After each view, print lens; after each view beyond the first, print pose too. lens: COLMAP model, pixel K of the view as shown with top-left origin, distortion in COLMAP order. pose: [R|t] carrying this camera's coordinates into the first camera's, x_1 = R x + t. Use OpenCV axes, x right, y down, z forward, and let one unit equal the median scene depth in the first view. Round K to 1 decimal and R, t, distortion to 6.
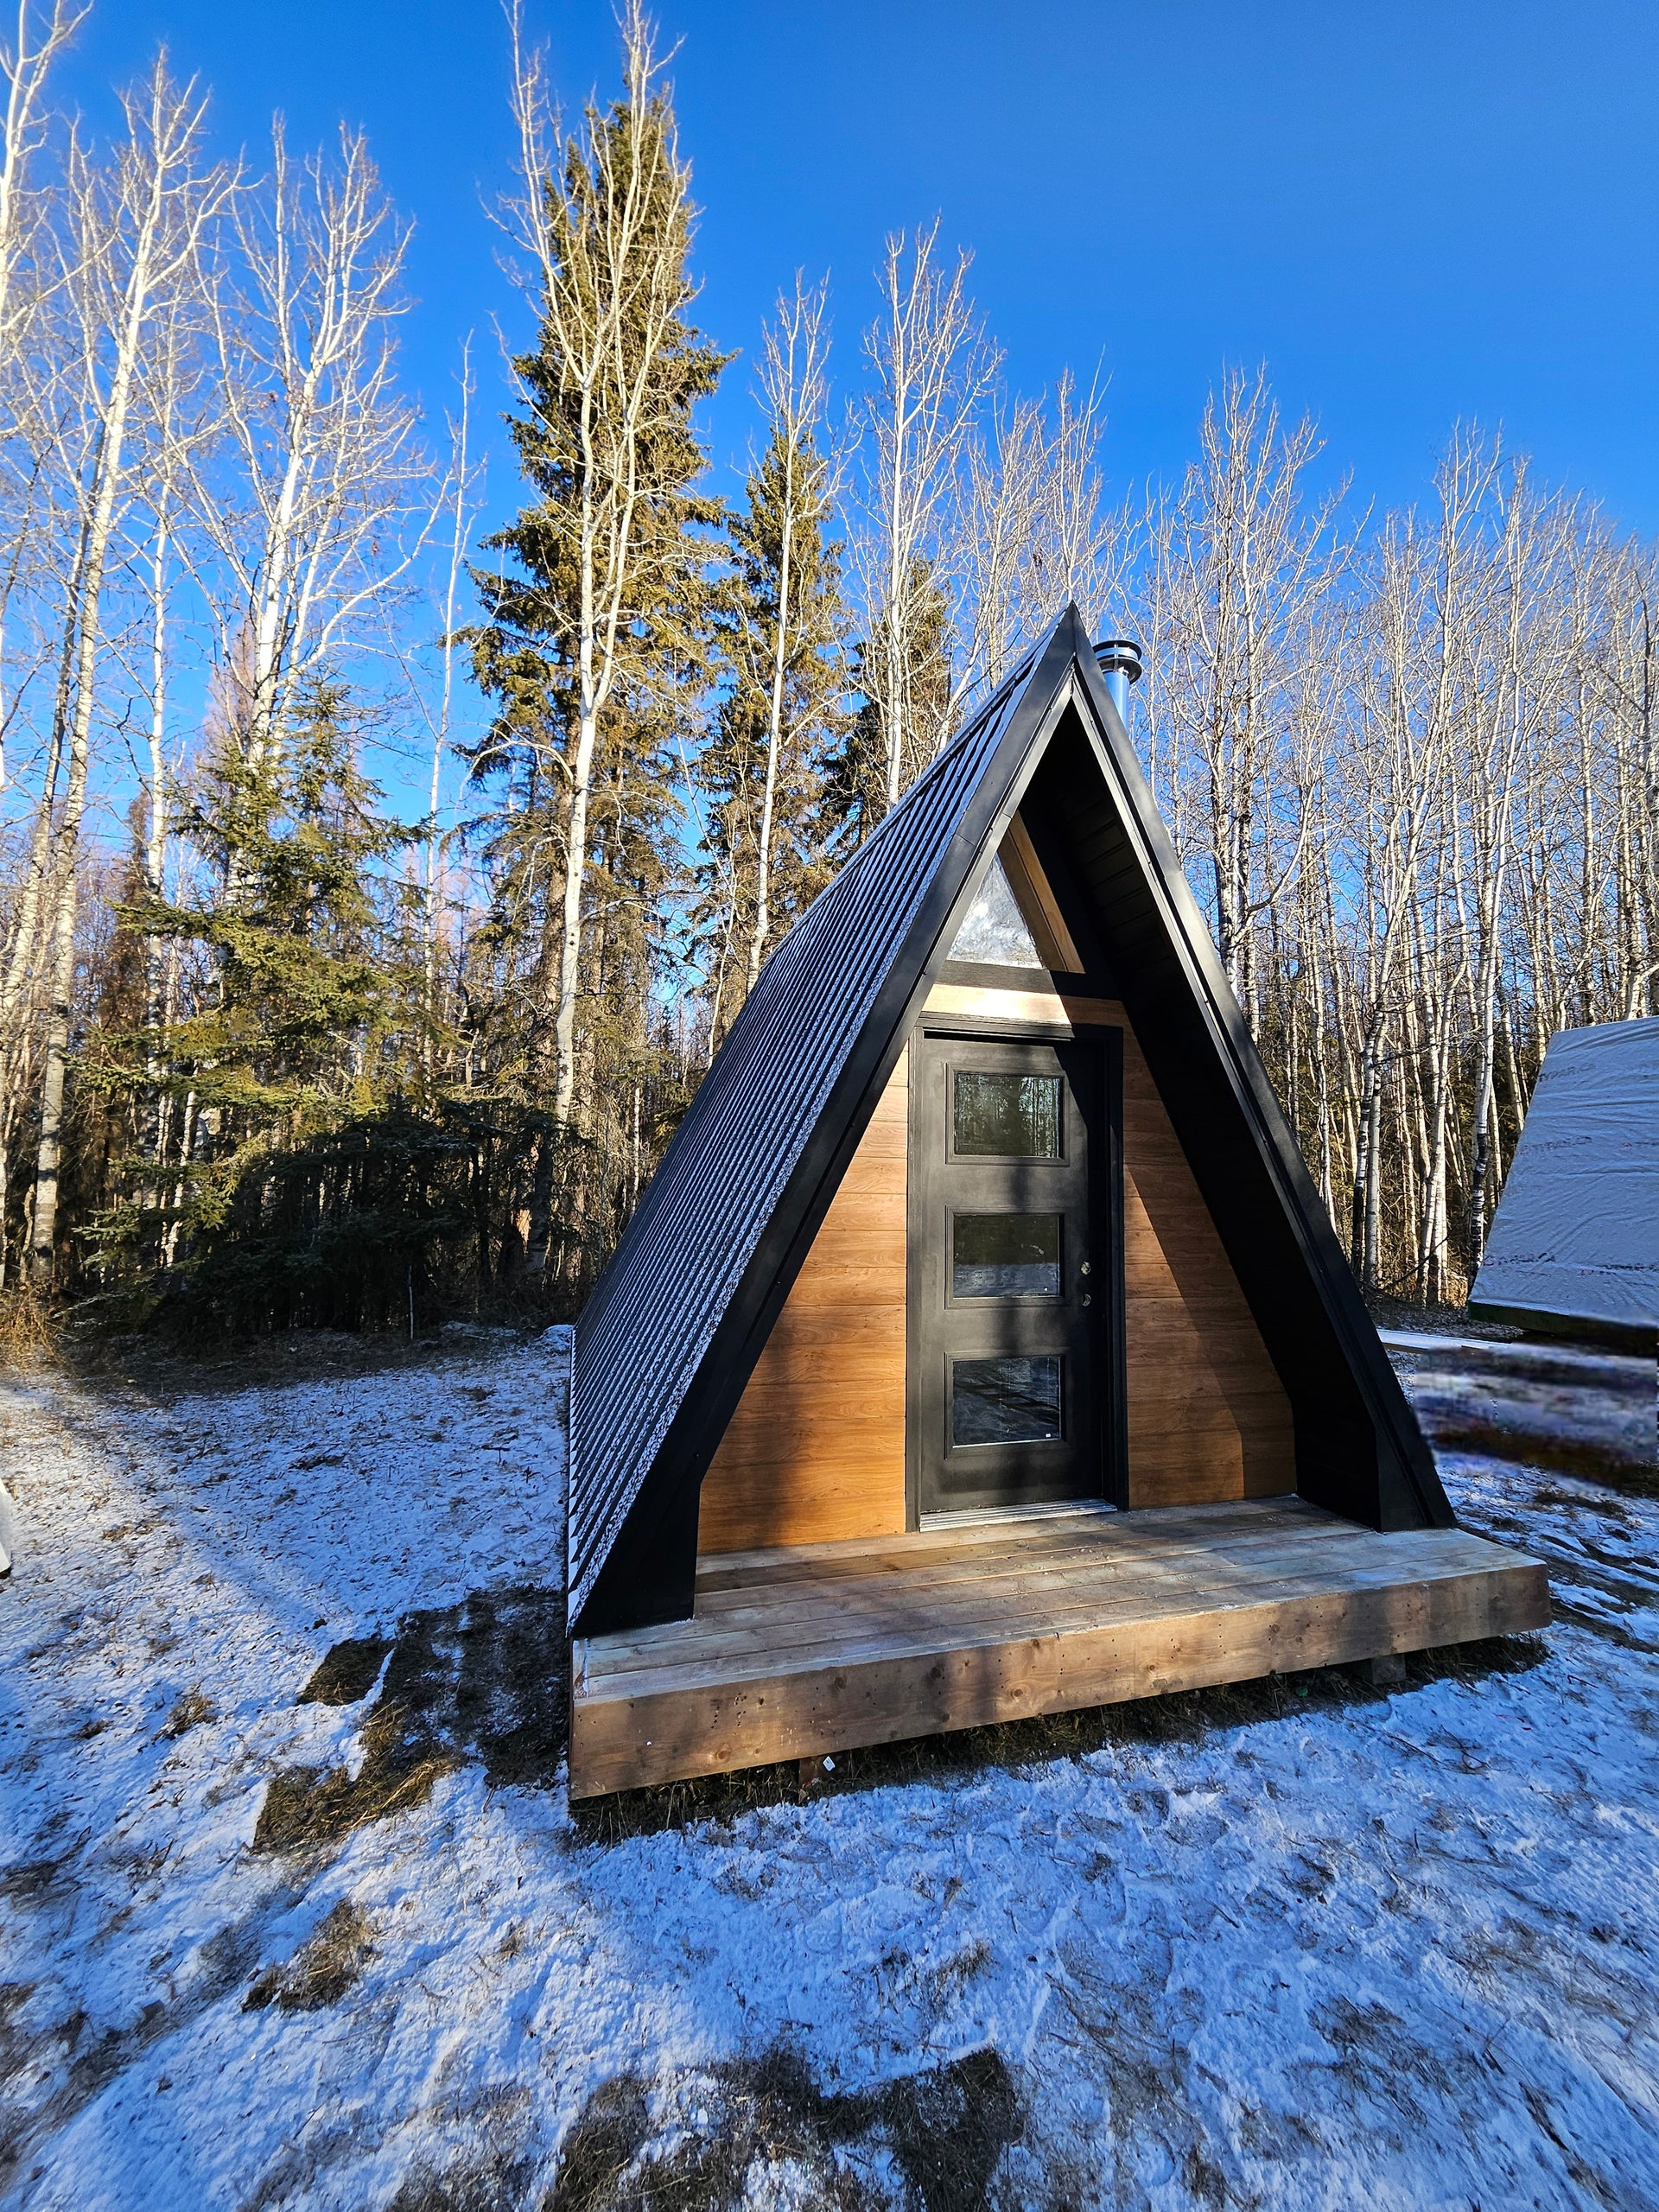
lens RADIAL K [[897.3, 0, 829.5], [0, 897.3, 1106.0], [0, 0, 1]] dist [0.000945, -0.000577]
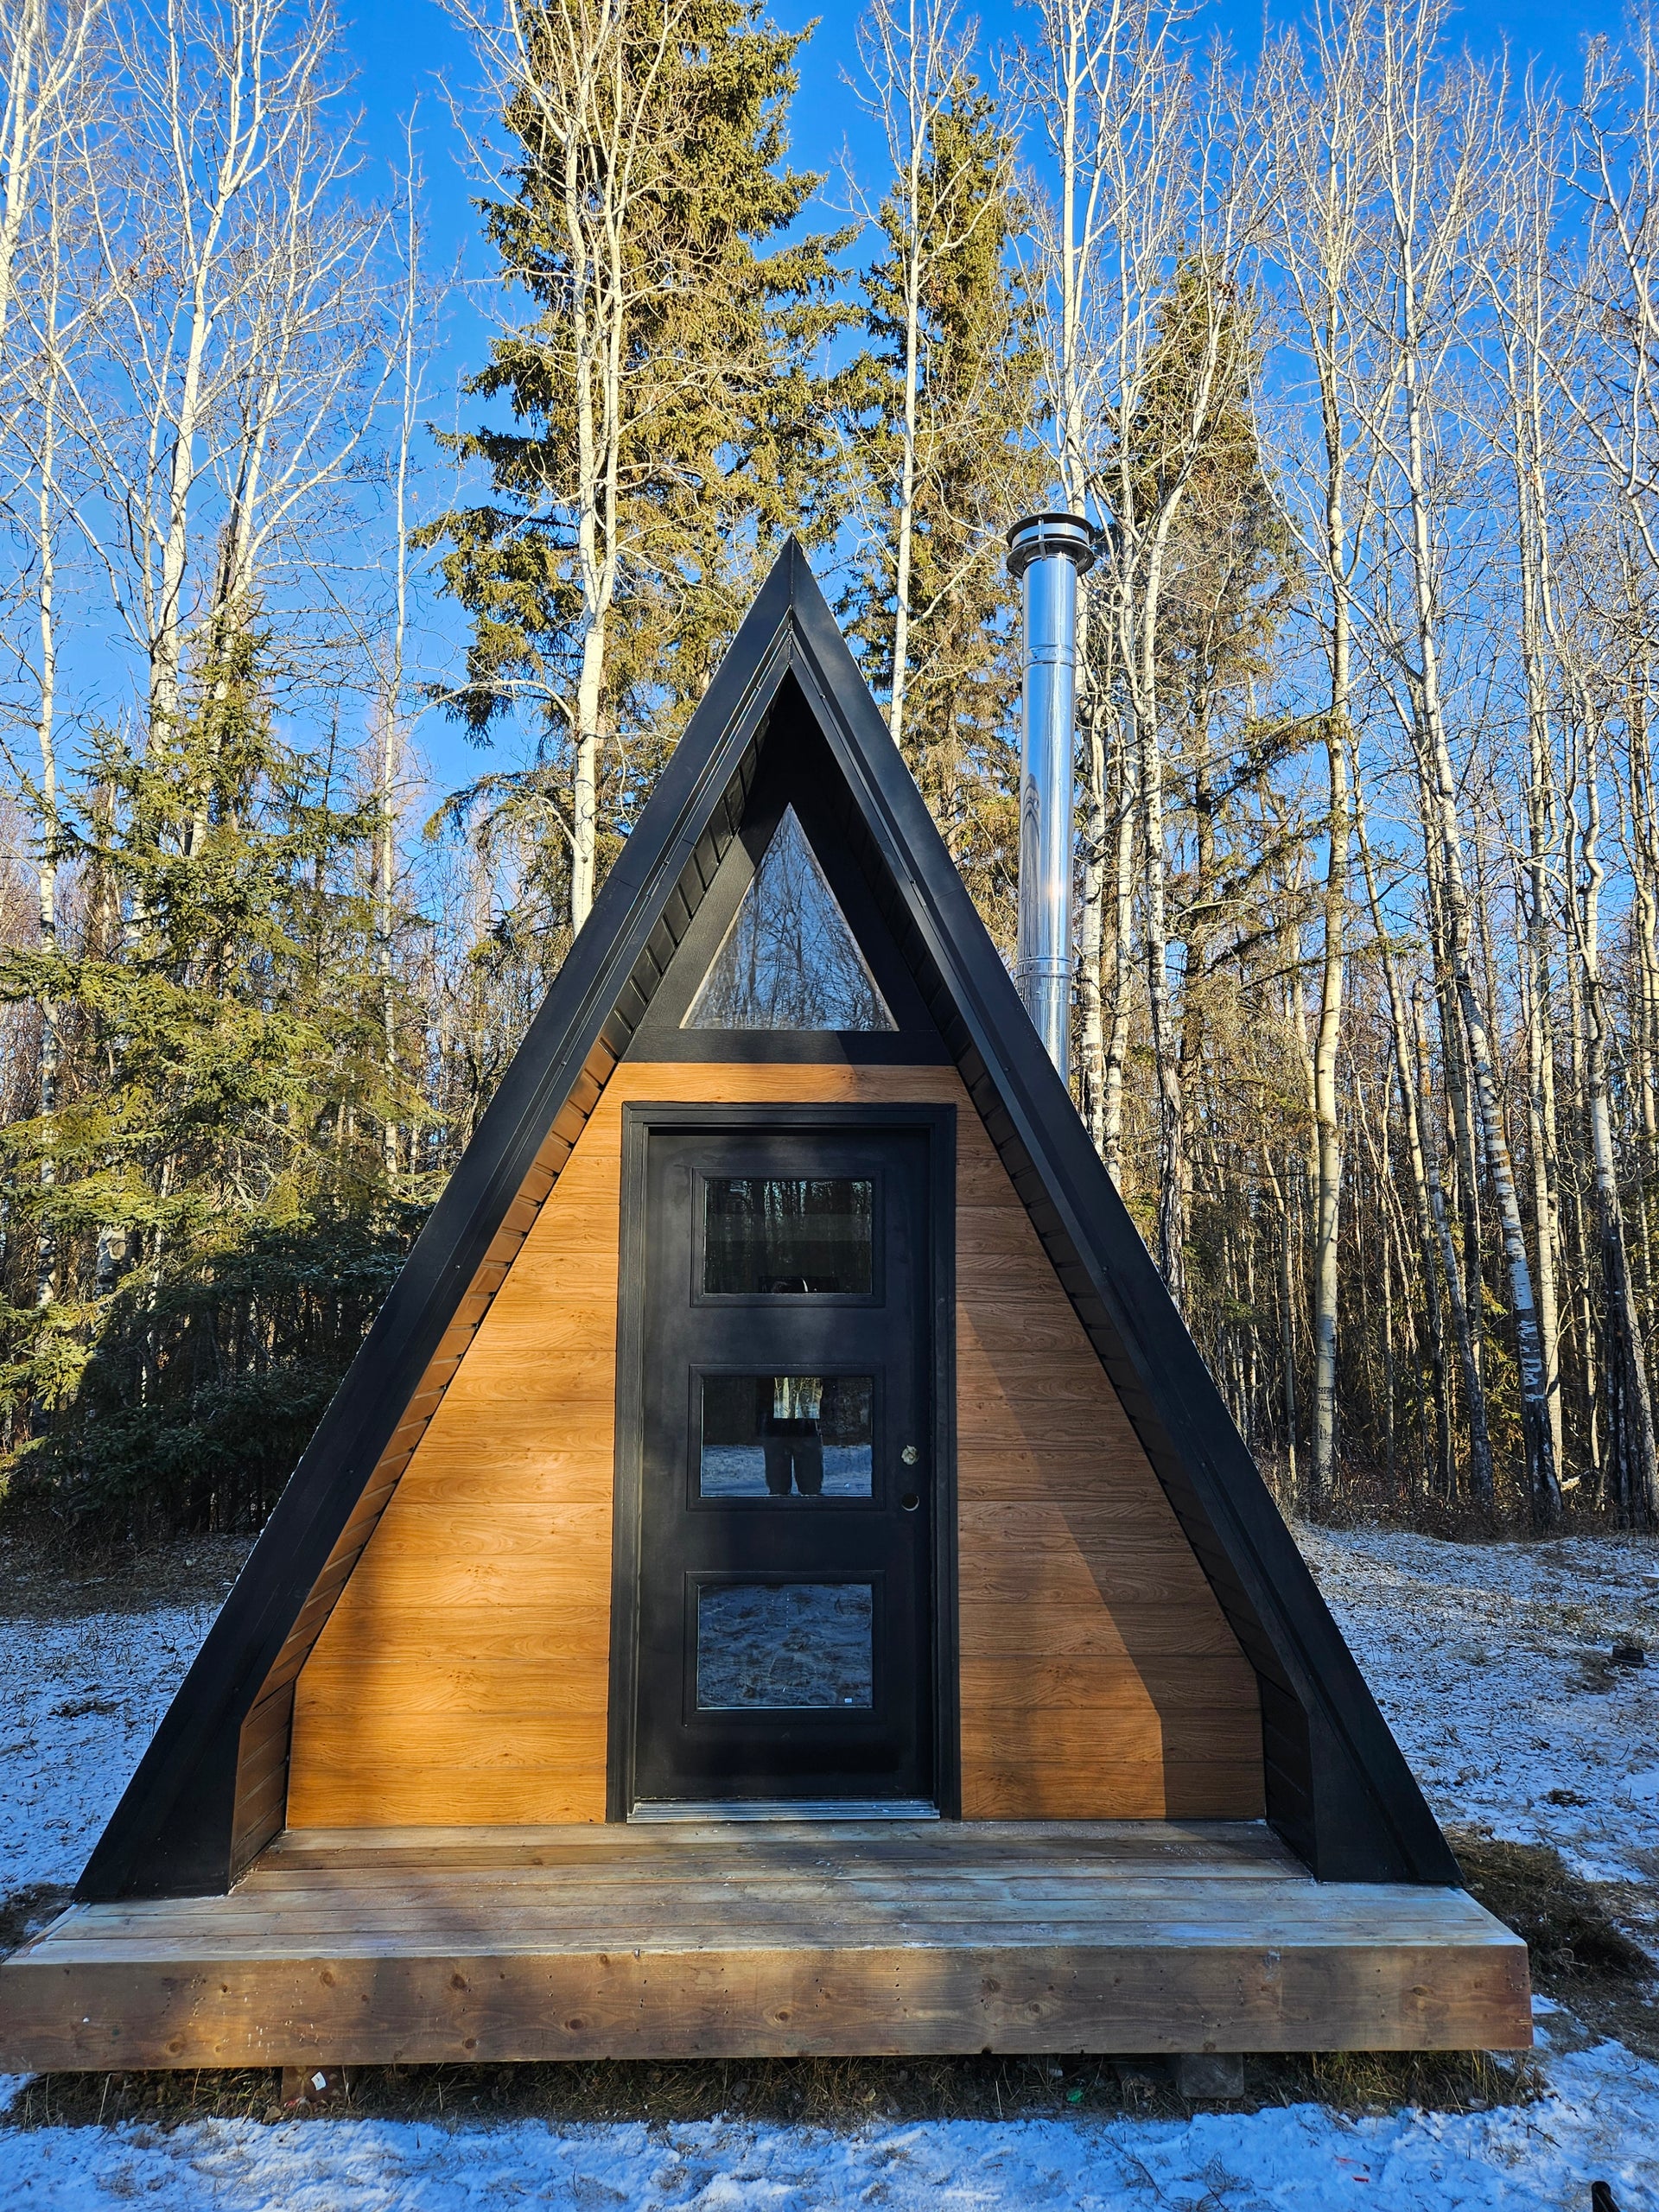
lens RADIAL K [[1519.5, 0, 829.5], [0, 1519.5, 1106.0], [0, 0, 1]] dist [0.071501, -0.060760]
pose [[0.965957, -0.047148, -0.254368, 0.545467], [0.035822, 0.998157, -0.048980, -0.032679], [0.256209, 0.038200, 0.965866, -0.162895]]
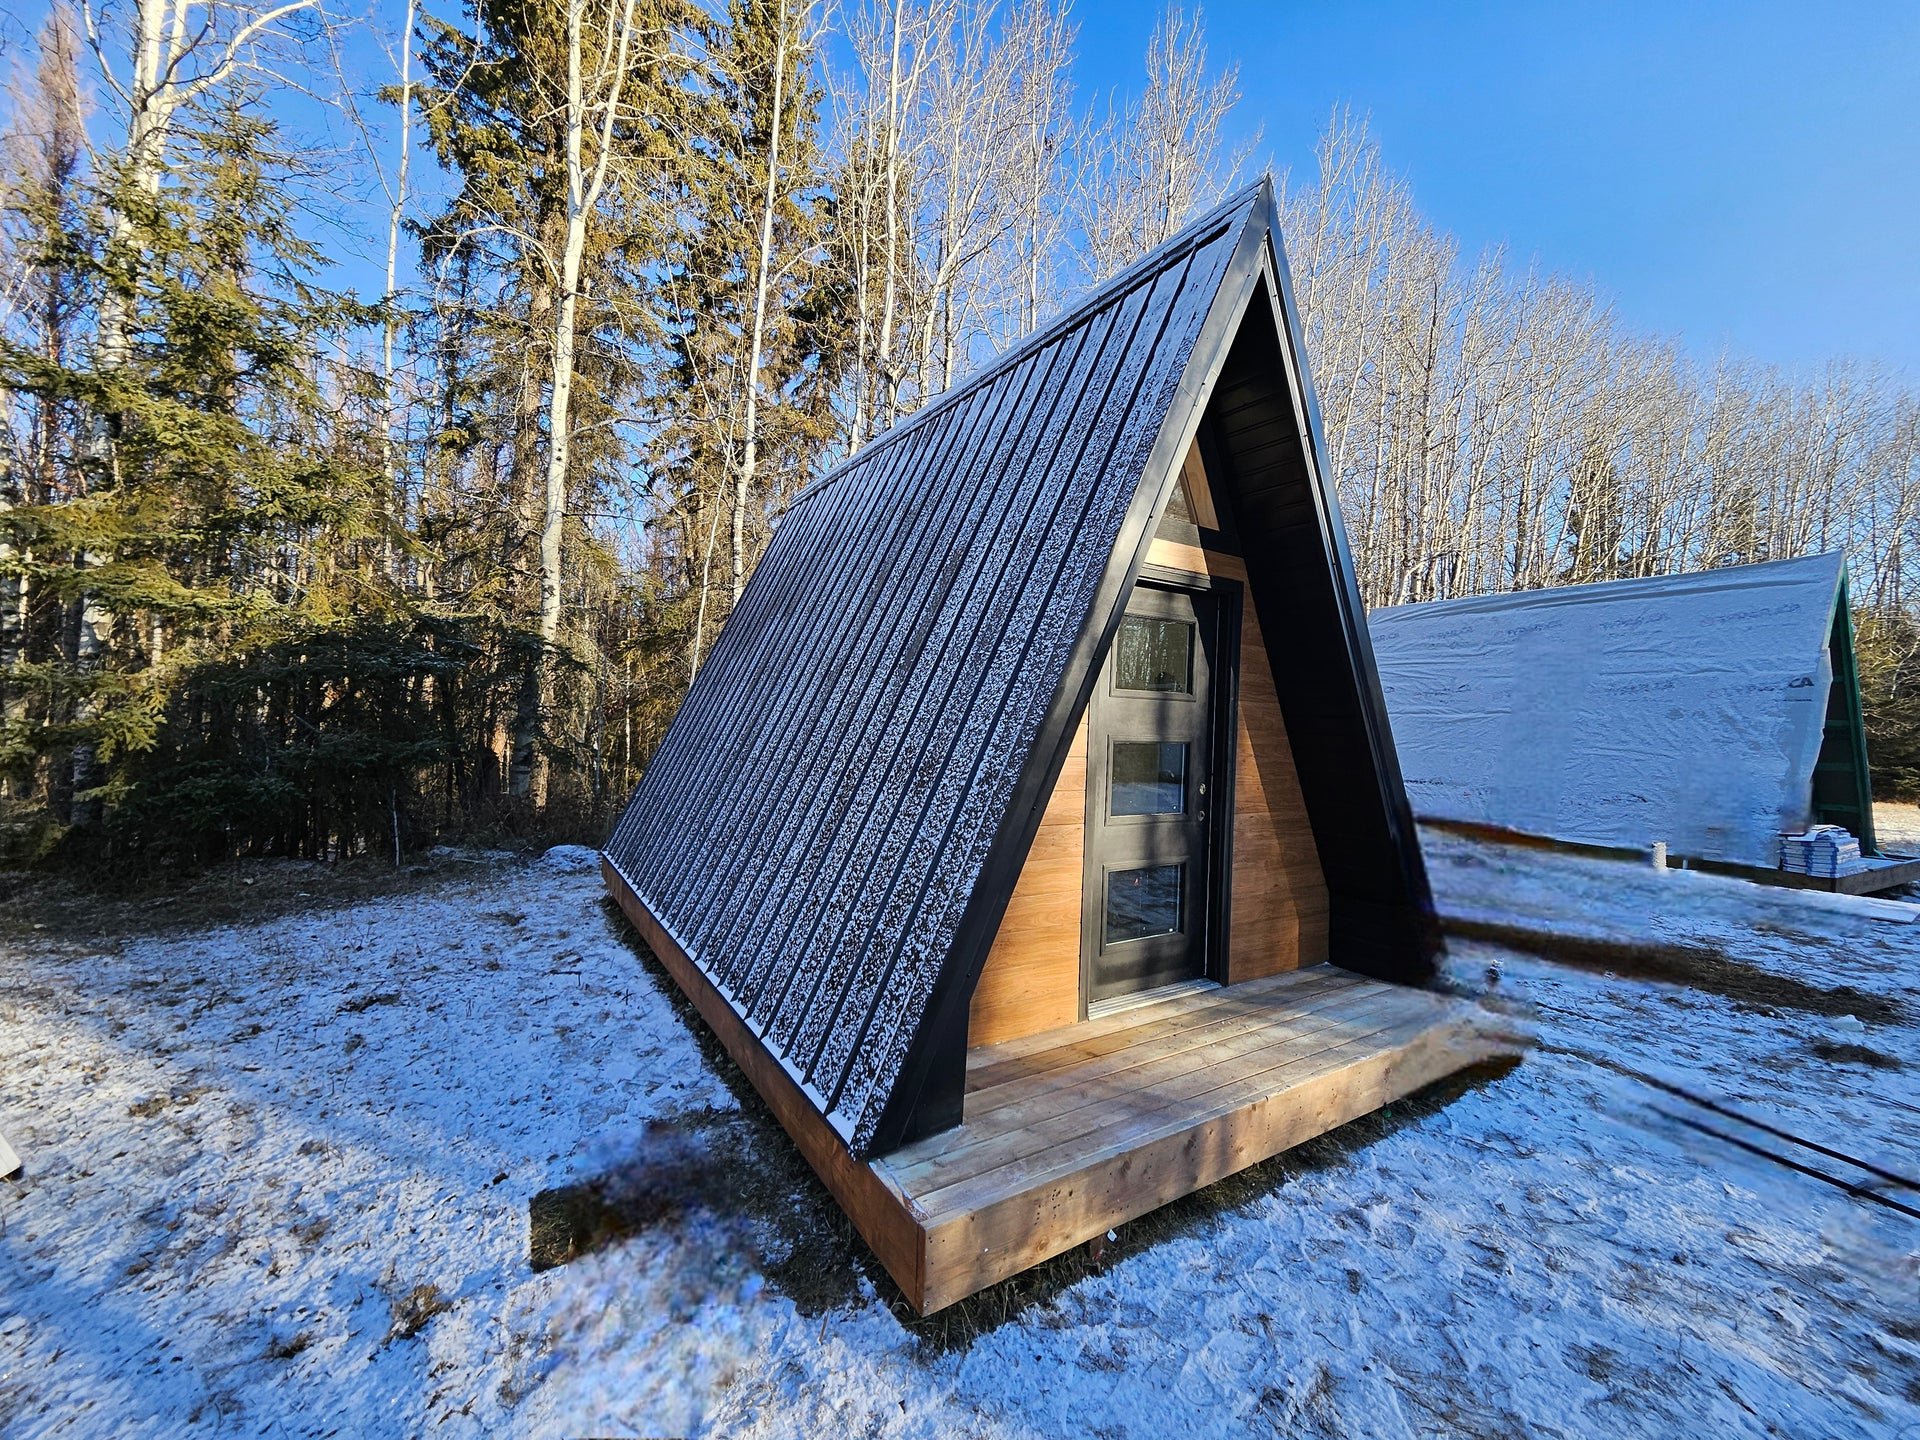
lens RADIAL K [[778.9, 0, 972.4], [0, 778.9, 725.1], [0, 0, 1]] dist [0.000945, -0.000577]
pose [[0.958210, 0.013824, 0.285733, -0.295029], [-0.042901, 0.994480, 0.095756, 0.014731], [-0.282832, -0.104012, 0.953513, 0.129768]]
